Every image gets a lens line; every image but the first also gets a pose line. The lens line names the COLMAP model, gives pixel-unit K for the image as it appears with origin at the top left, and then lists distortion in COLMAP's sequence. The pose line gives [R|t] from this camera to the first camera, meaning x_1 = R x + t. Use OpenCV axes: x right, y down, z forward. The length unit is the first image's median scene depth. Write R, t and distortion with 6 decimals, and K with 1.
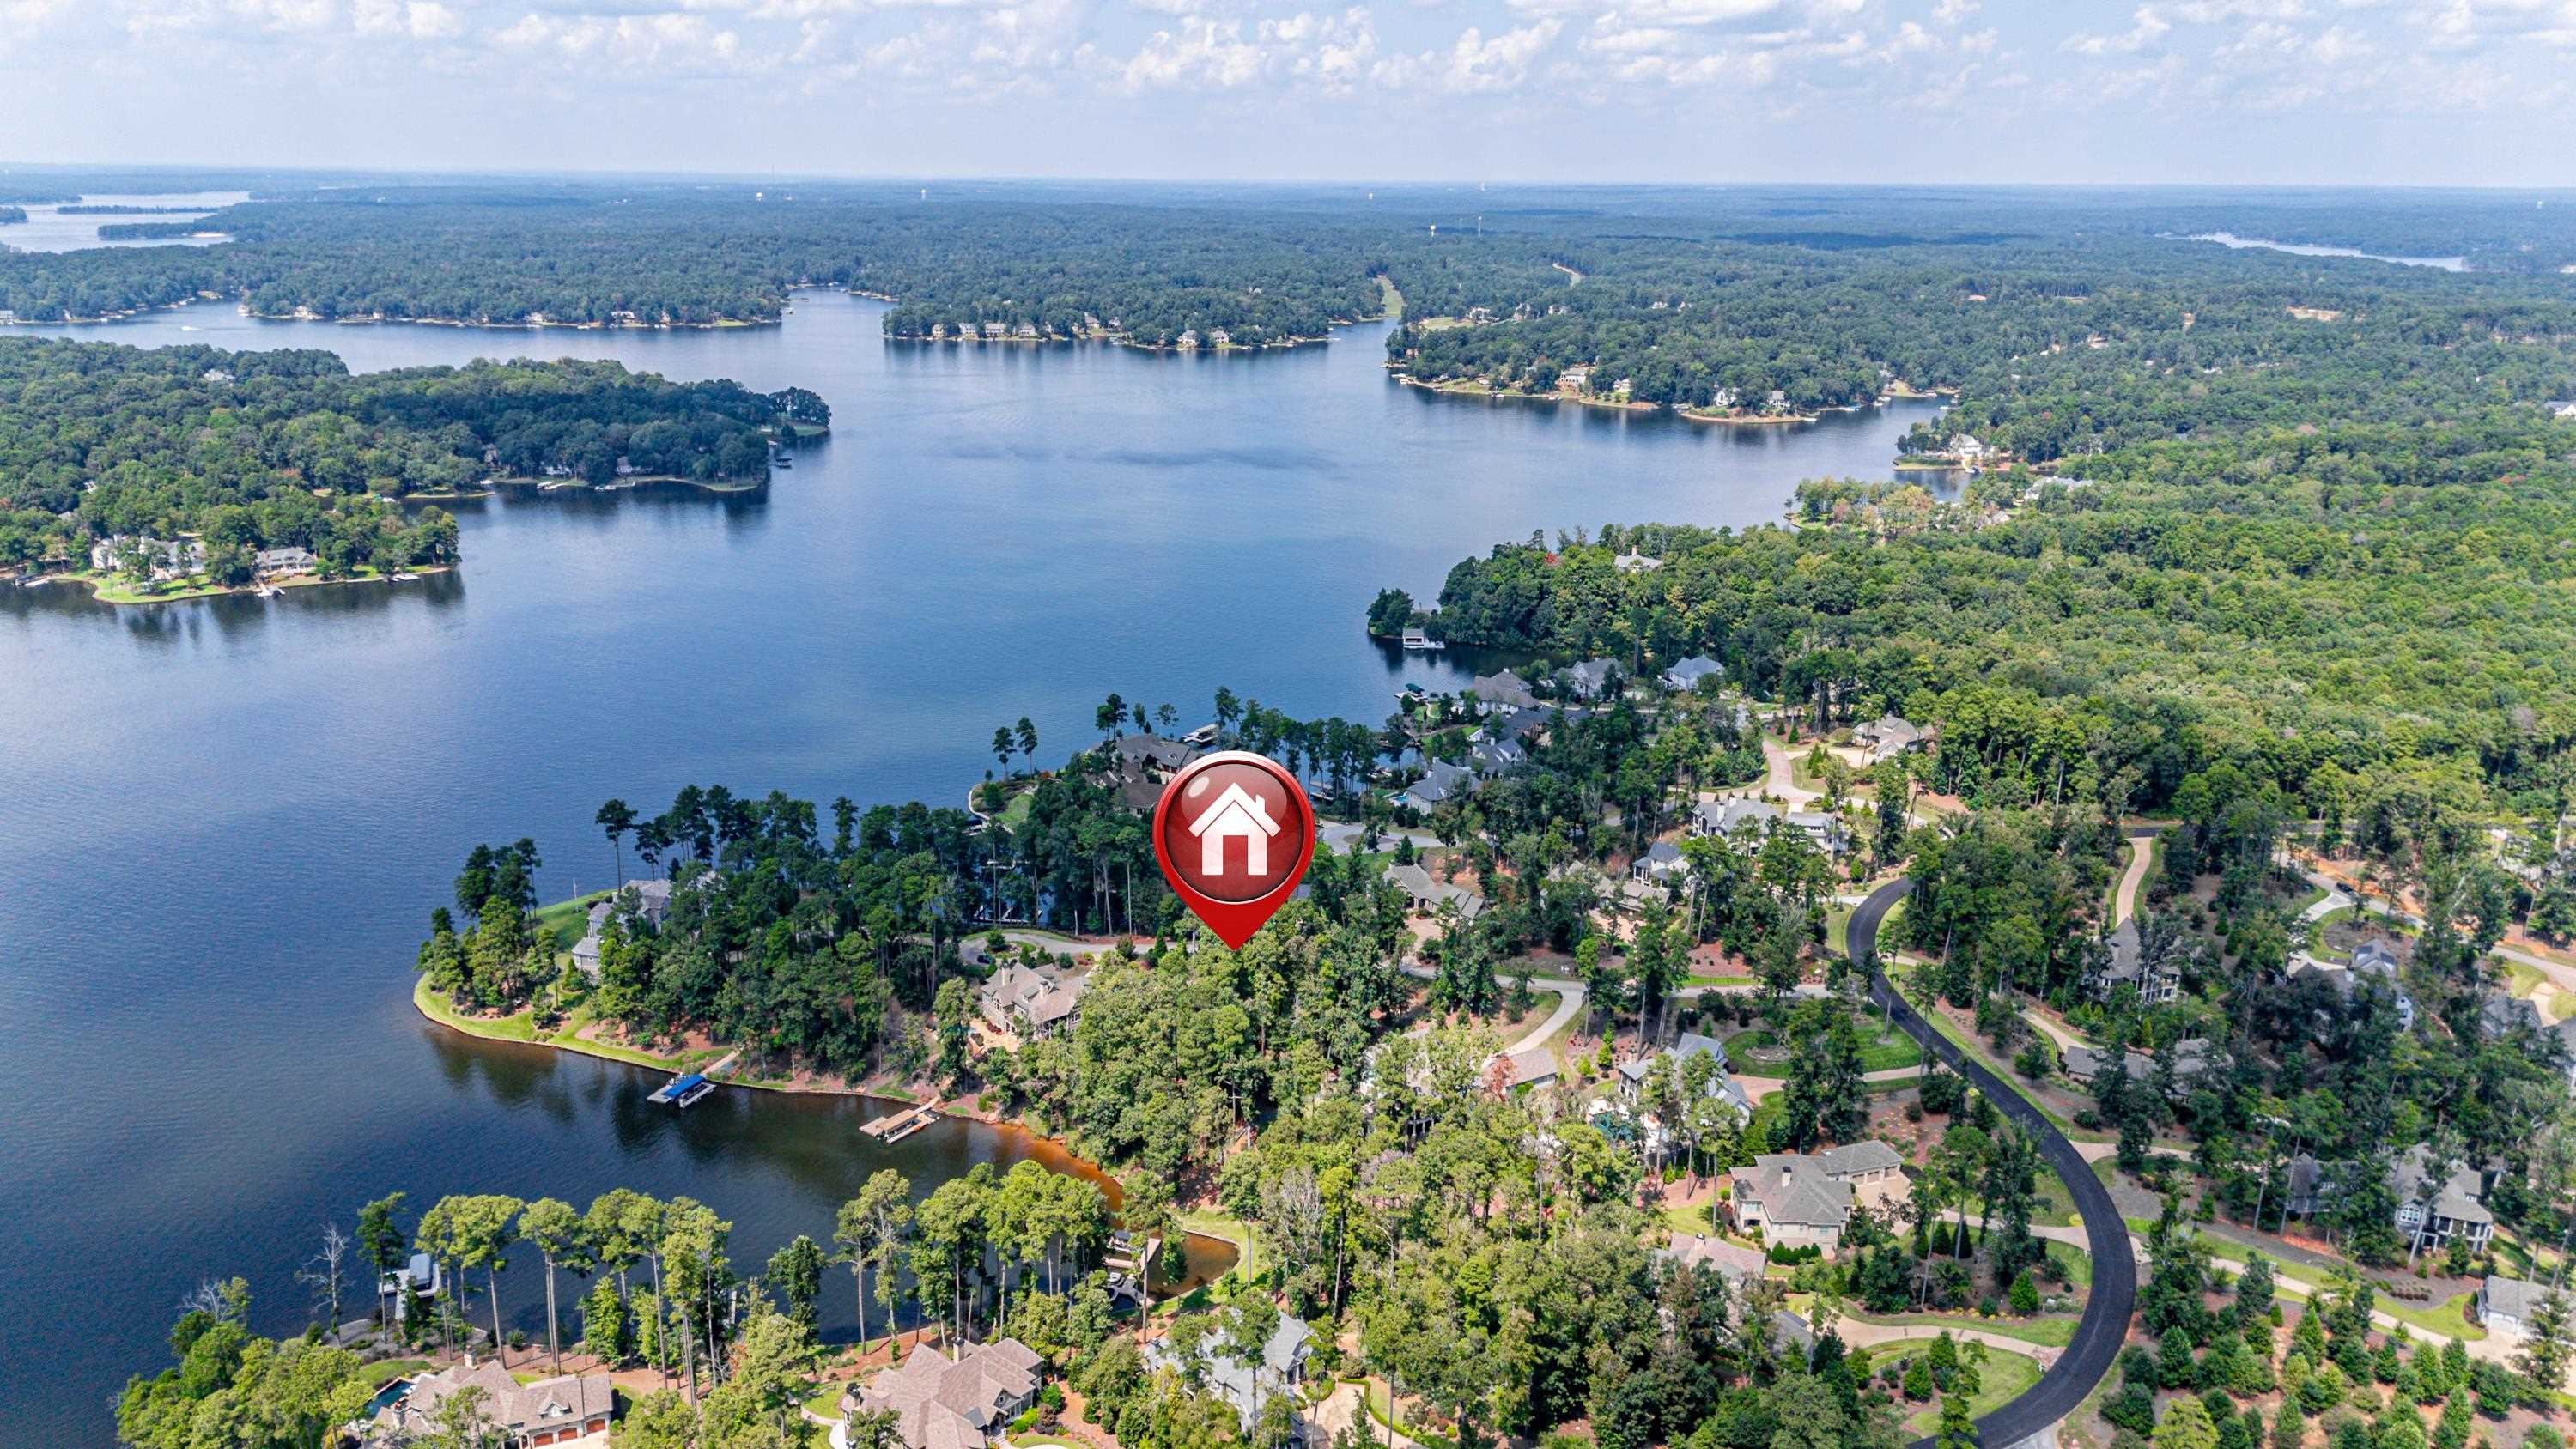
lens RADIAL K [[1870.2, 0, 1302.0], [0, 1870.2, 746.7], [0, 0, 1]] dist [0.069083, -0.082322]
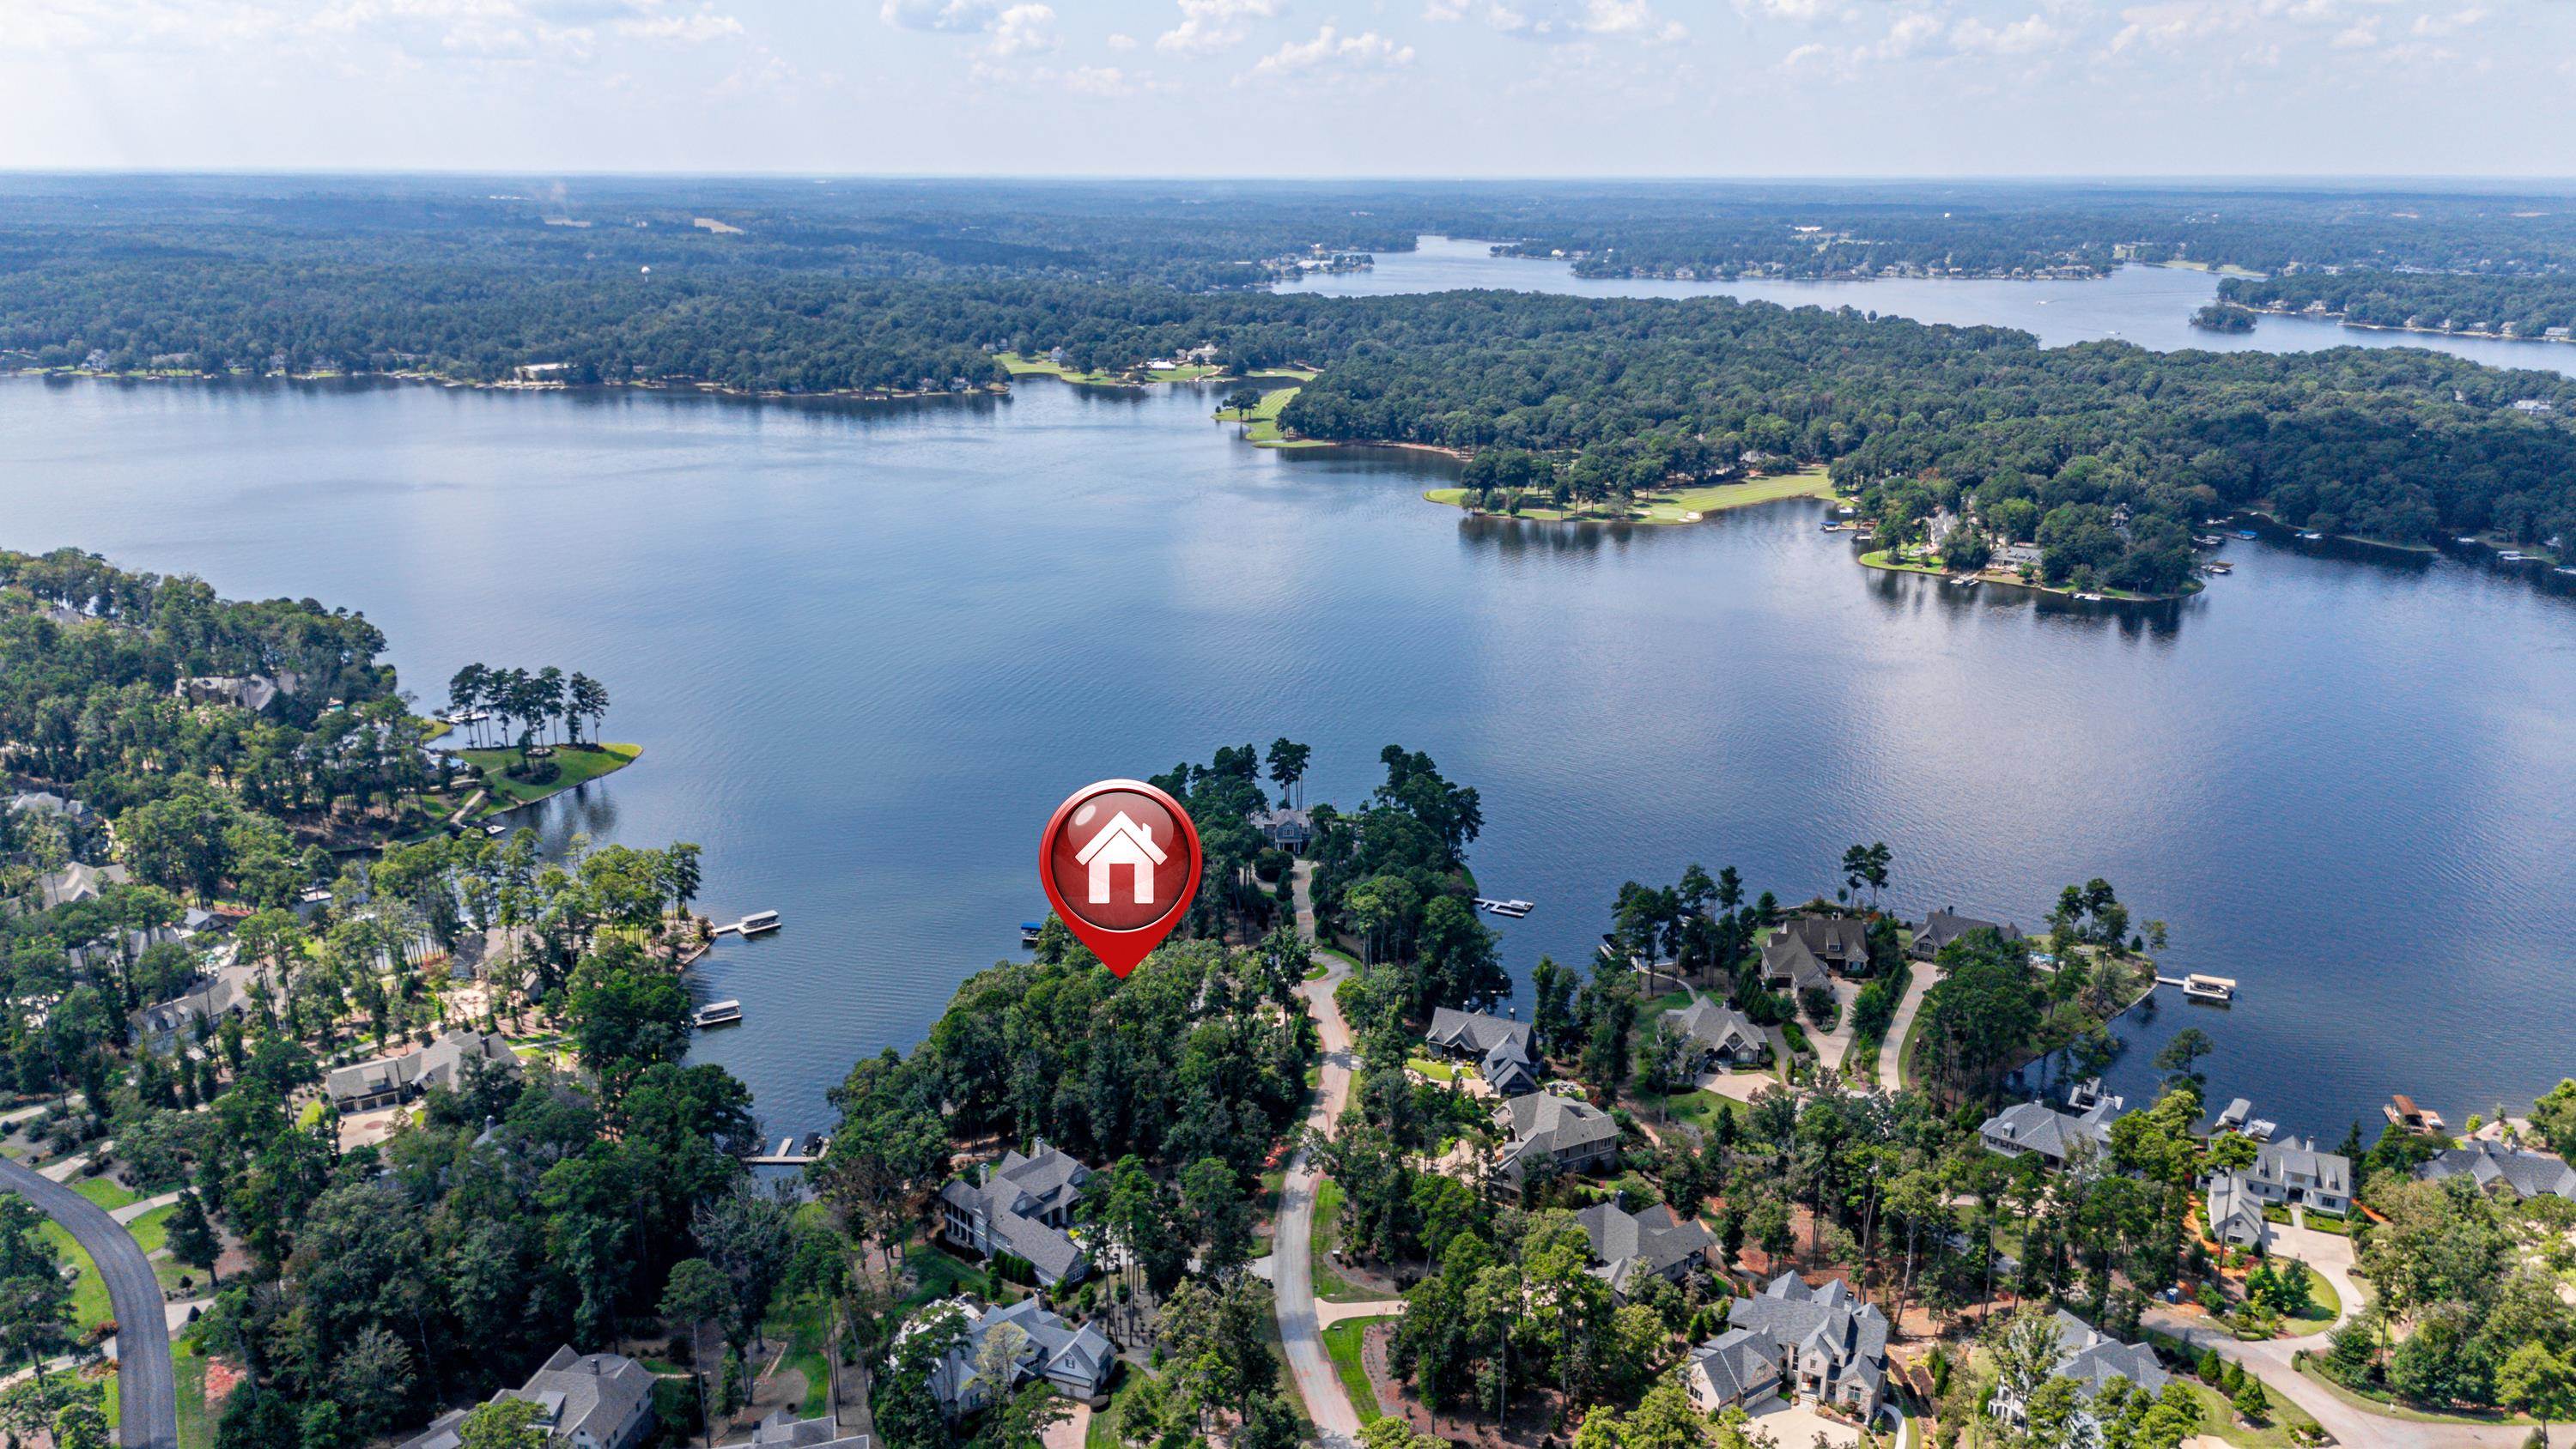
lens RADIAL K [[1870.2, 0, 1283.0], [0, 1870.2, 737.7], [0, 0, 1]] dist [0.069083, -0.082322]
pose [[0.243381, 0.269972, -0.931601, 0.139996], [-0.282601, 0.938547, 0.198156, -0.038417], [0.927848, 0.215044, 0.304719, 0.132192]]
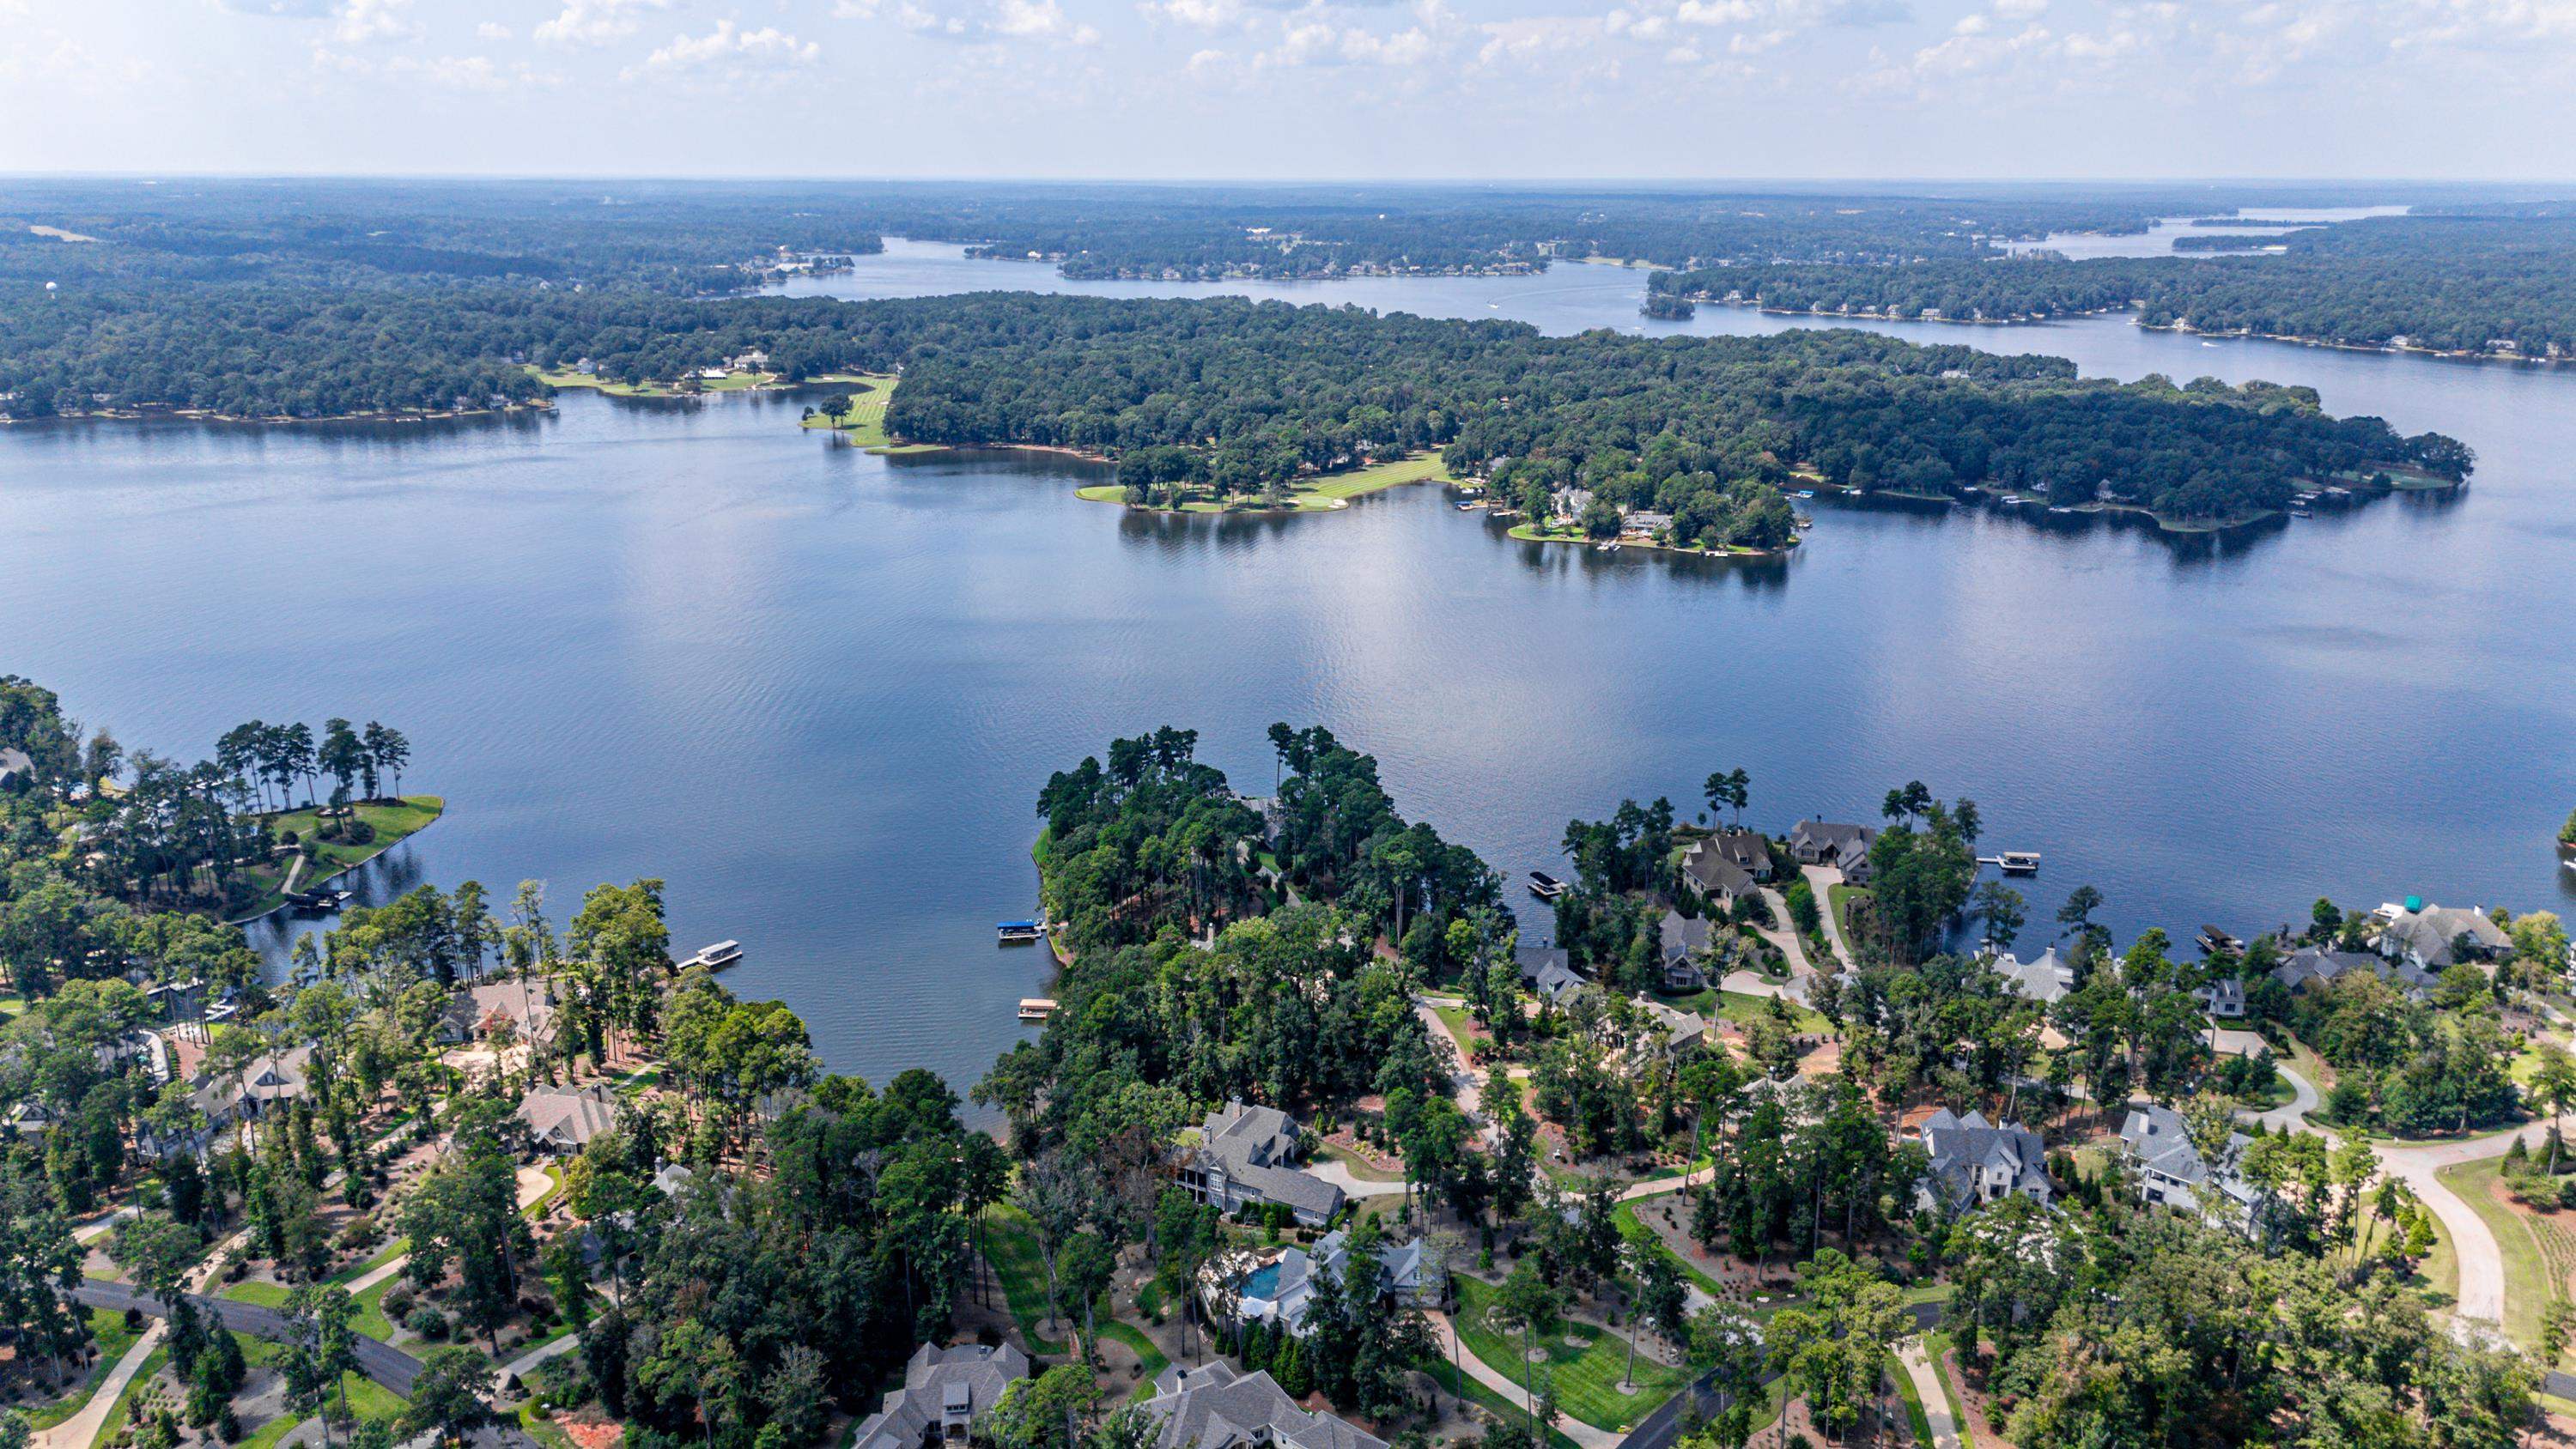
lens RADIAL K [[1870.2, 0, 1288.2], [0, 1870.2, 737.2], [0, 0, 1]] dist [0.069083, -0.082322]
pose [[0.515062, 0.236491, -0.823883, 0.130516], [-0.245908, 0.961550, 0.122275, -0.023436], [0.821121, 0.139620, 0.553413, 0.079113]]
